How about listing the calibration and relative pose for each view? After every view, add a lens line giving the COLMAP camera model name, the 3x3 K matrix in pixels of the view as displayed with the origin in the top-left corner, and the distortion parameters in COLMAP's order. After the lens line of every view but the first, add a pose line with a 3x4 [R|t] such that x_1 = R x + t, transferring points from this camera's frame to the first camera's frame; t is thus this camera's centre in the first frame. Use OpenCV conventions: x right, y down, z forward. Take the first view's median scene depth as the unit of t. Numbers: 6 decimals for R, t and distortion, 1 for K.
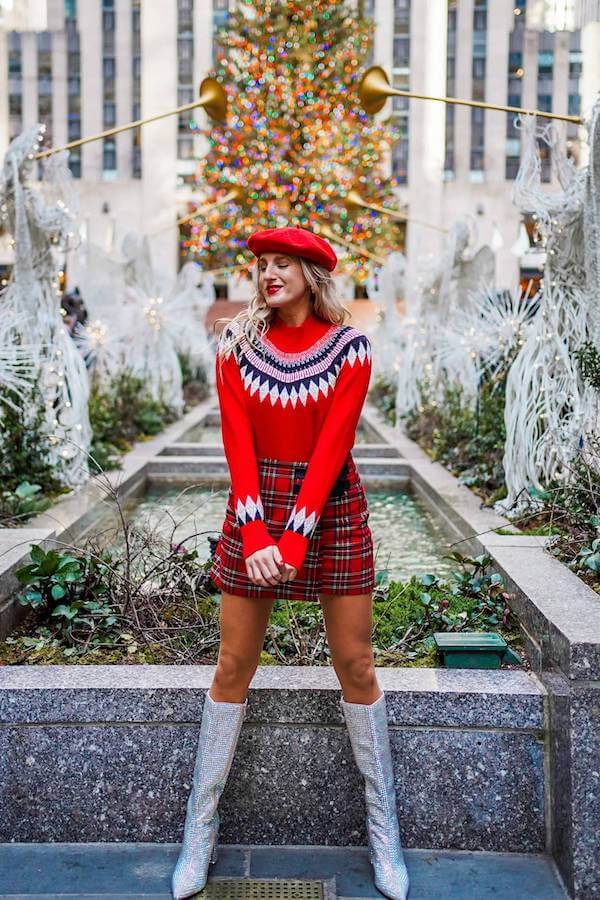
lens RADIAL K [[870.9, 0, 273.2], [0, 870.9, 405.2], [0, 0, 1]] dist [-0.043691, 0.003064]
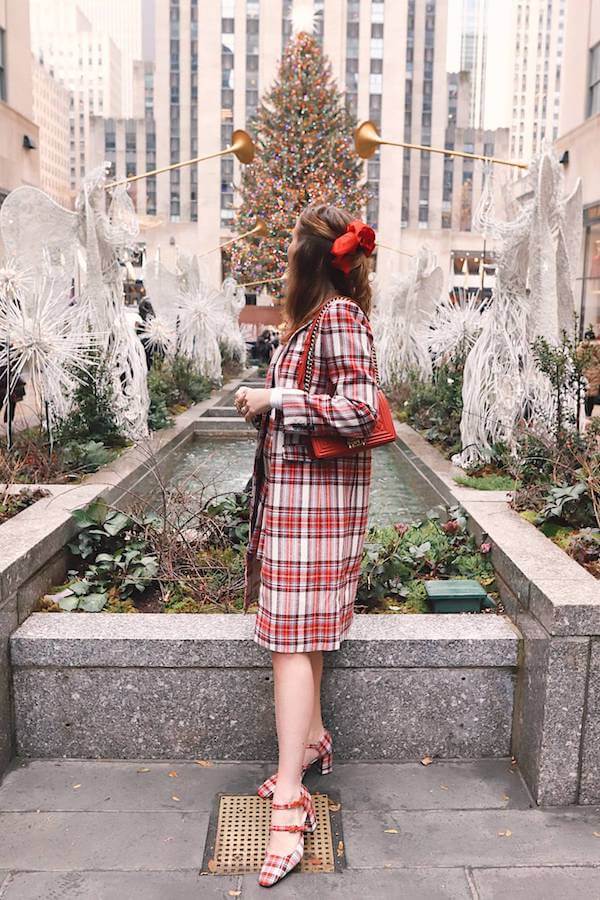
lens RADIAL K [[861.0, 0, 338.3], [0, 861.0, 438.8], [0, 0, 1]] dist [-0.051615, 0.000673]
pose [[0.998444, 0.006649, 0.055363, 0.005958], [-0.009507, 0.998627, 0.051519, 0.018762], [-0.054944, -0.051966, 0.997136, -0.313135]]
